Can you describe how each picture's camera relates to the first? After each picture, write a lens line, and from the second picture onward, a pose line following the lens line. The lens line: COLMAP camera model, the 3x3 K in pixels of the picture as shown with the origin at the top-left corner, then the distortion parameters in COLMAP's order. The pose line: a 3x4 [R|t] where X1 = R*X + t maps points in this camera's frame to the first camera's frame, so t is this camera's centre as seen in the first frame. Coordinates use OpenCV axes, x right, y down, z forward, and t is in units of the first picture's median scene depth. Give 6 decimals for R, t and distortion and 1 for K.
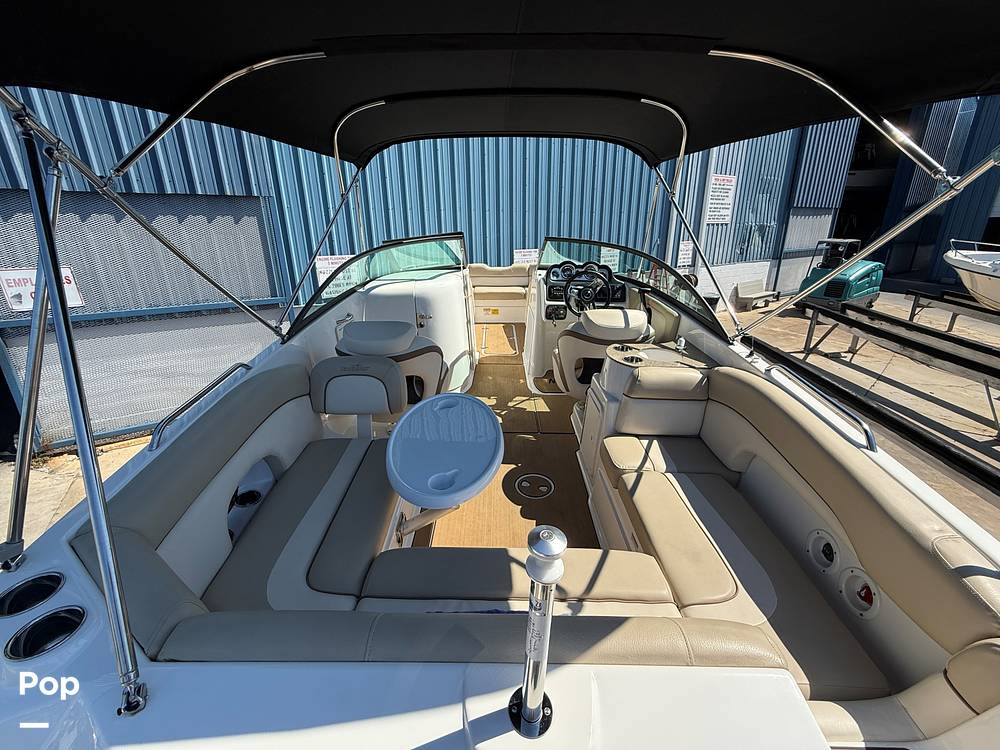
lens RADIAL K [[404.0, 0, 500.6], [0, 404.0, 371.7], [0, 0, 1]] dist [0.001510, 0.000707]
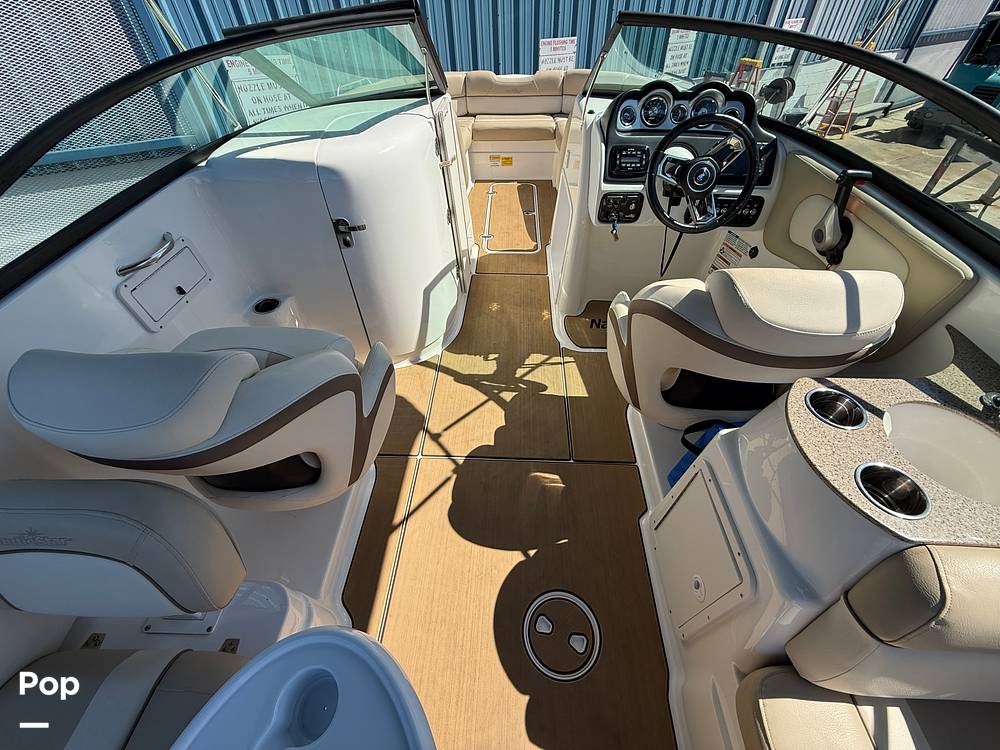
lens RADIAL K [[404.0, 0, 500.5], [0, 404.0, 373.2], [0, 0, 1]] dist [0.001510, 0.000707]
pose [[0.999002, 0.021497, -0.039157, 0.013286], [-0.004477, 0.920355, 0.391058, -0.139187], [0.044445, -0.390492, 0.919533, 0.419852]]
